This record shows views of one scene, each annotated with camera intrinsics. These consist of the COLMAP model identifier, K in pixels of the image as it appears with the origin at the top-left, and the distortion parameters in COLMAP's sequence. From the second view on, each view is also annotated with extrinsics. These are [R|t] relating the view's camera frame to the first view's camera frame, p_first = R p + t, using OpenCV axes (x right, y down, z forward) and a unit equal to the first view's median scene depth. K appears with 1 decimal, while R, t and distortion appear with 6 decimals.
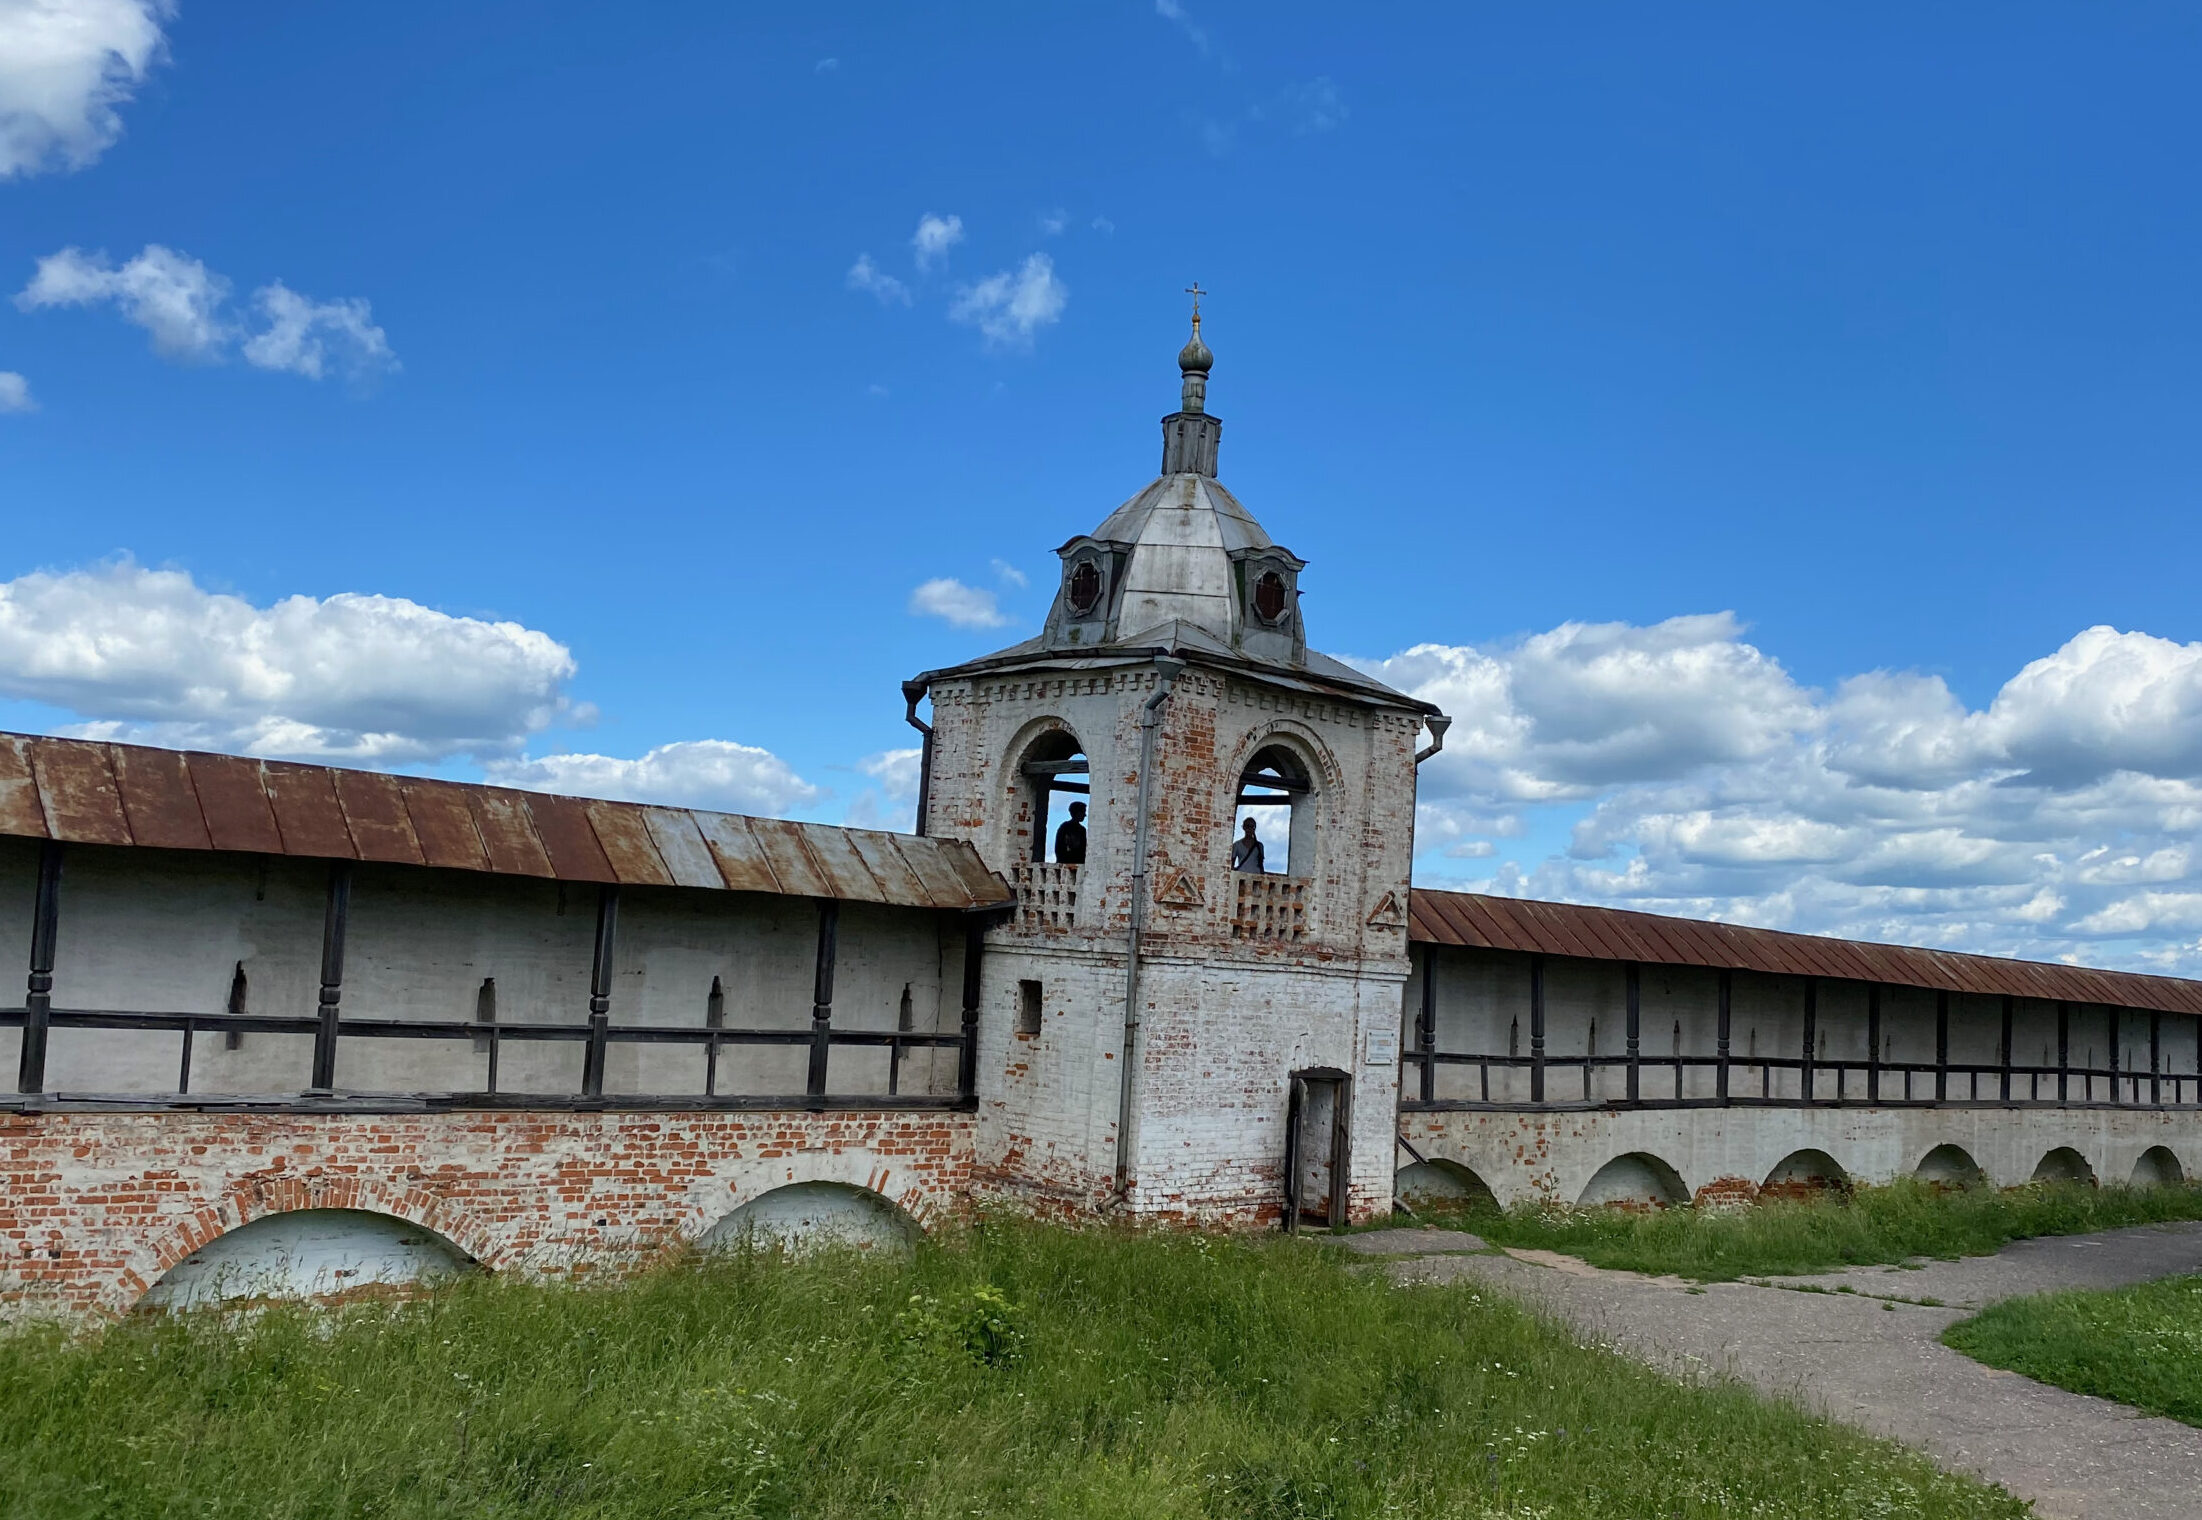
lens RADIAL K [[1901.9, 0, 1092.9], [0, 1901.9, 765.0], [0, 0, 1]] dist [0.016489, -0.009895]
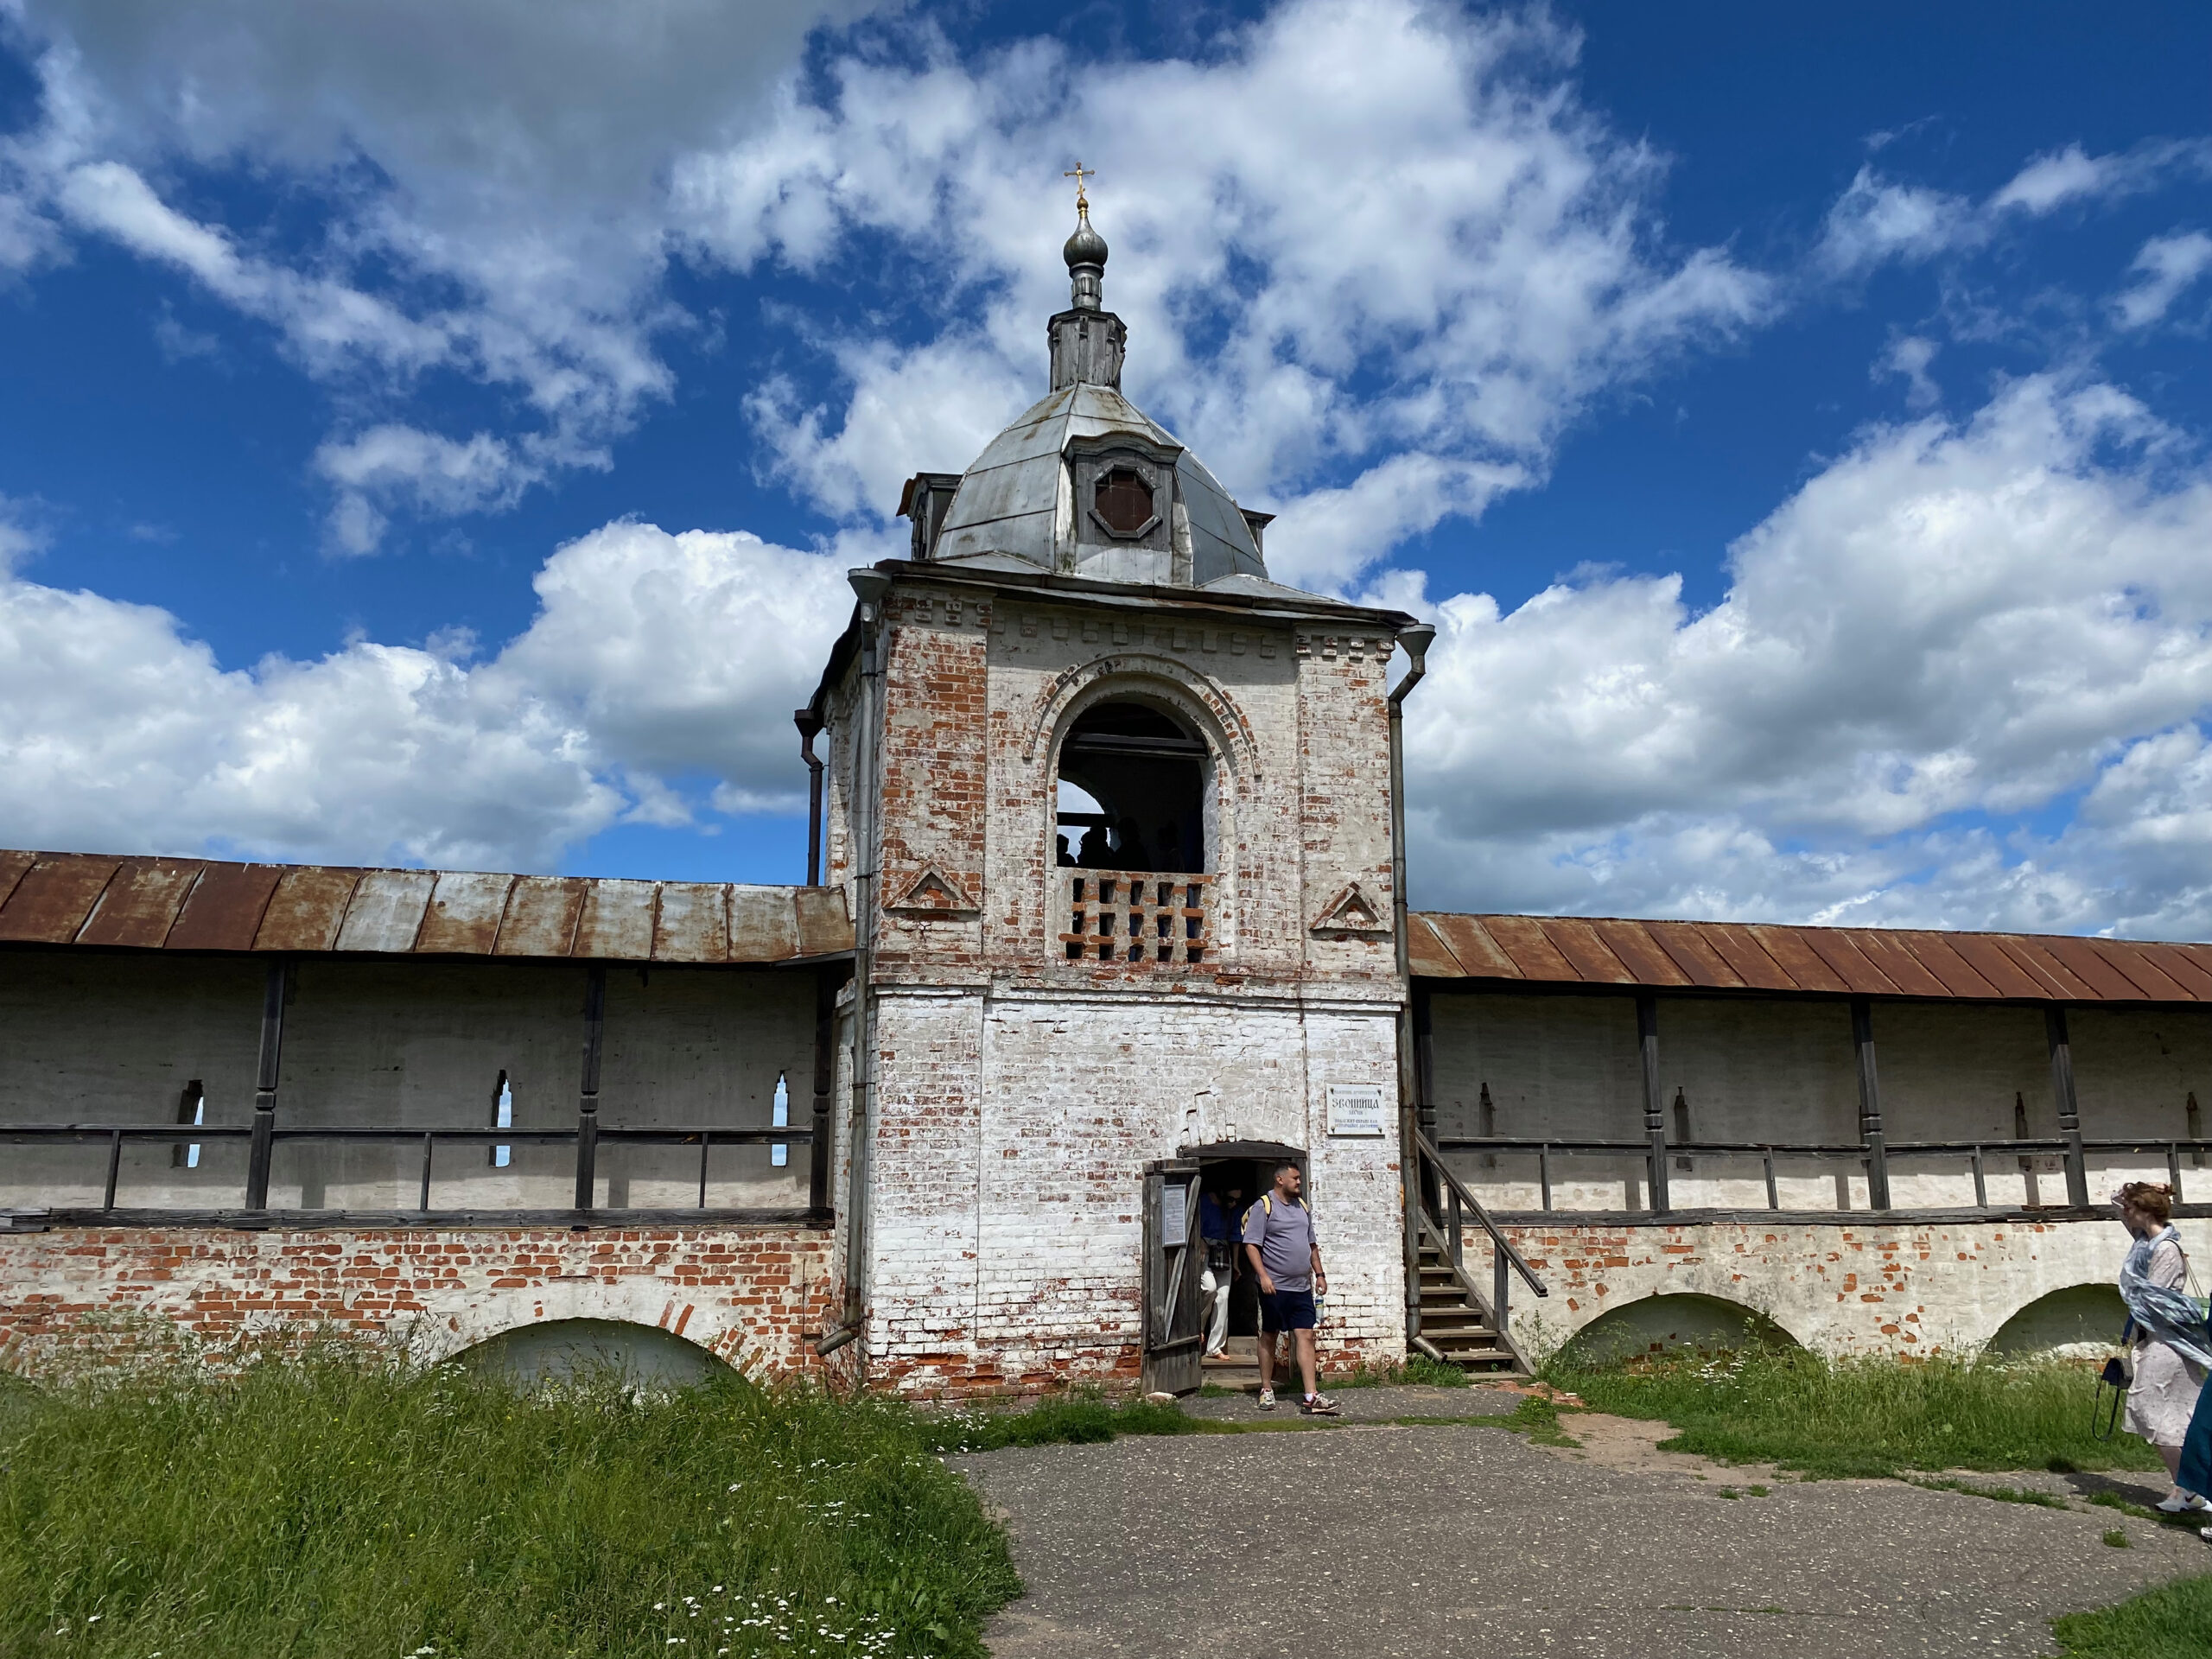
lens RADIAL K [[1669.4, 0, 1102.5], [0, 1669.4, 811.5], [0, 0, 1]] dist [-0.015991, 0.021953]
pose [[0.892980, -0.146669, -0.425530, 0.359804], [0.097969, 0.986088, -0.134288, 0.121431], [0.439306, 0.078228, 0.894925, 0.447033]]
